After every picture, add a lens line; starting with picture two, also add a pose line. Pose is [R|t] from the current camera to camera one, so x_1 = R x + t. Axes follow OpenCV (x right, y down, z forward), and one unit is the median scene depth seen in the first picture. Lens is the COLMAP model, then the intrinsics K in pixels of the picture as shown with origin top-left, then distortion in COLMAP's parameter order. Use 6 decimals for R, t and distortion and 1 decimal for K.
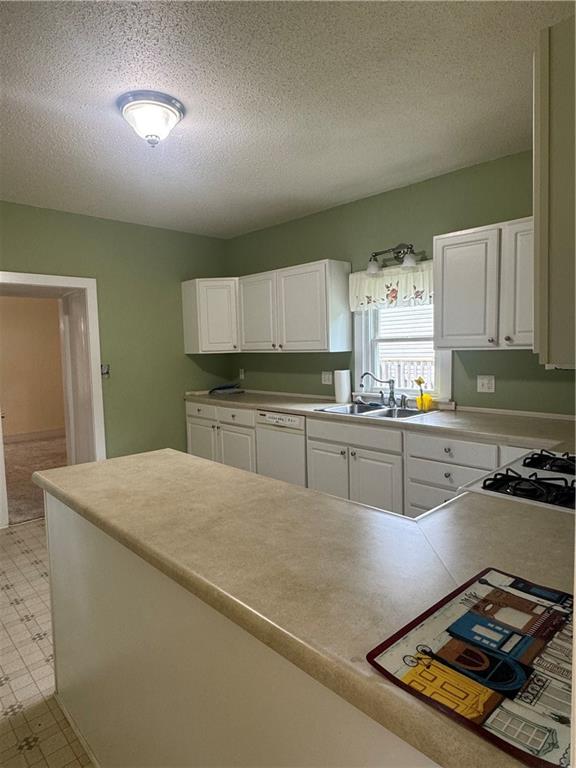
lens RADIAL K [[459.2, 0, 285.7], [0, 459.2, 383.7], [0, 0, 1]] dist [-0.005690, 0.003757]
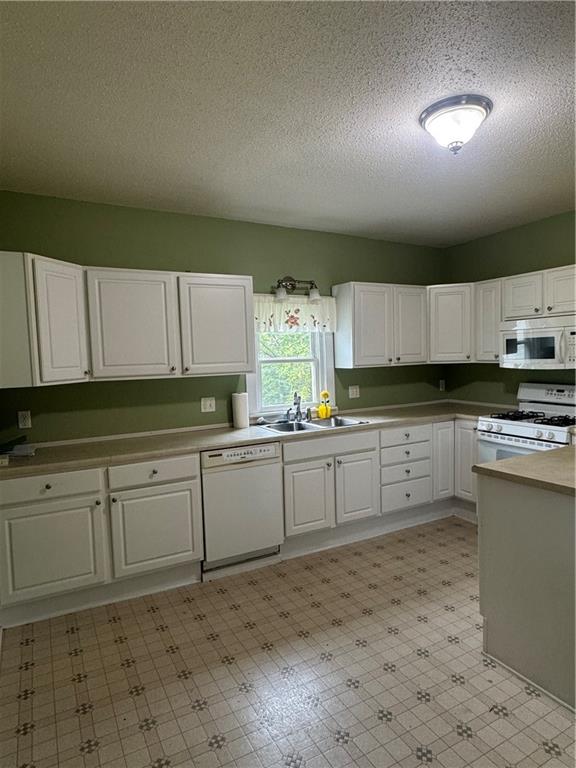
lens RADIAL K [[459.2, 0, 287.6], [0, 459.2, 385.7], [0, 0, 1]] dist [-0.005690, 0.003757]
pose [[0.252856, -0.045279, 0.966444, -0.864663], [0.105752, 0.994213, 0.018912, -0.059224], [-0.961707, 0.097421, 0.256181, 0.745847]]
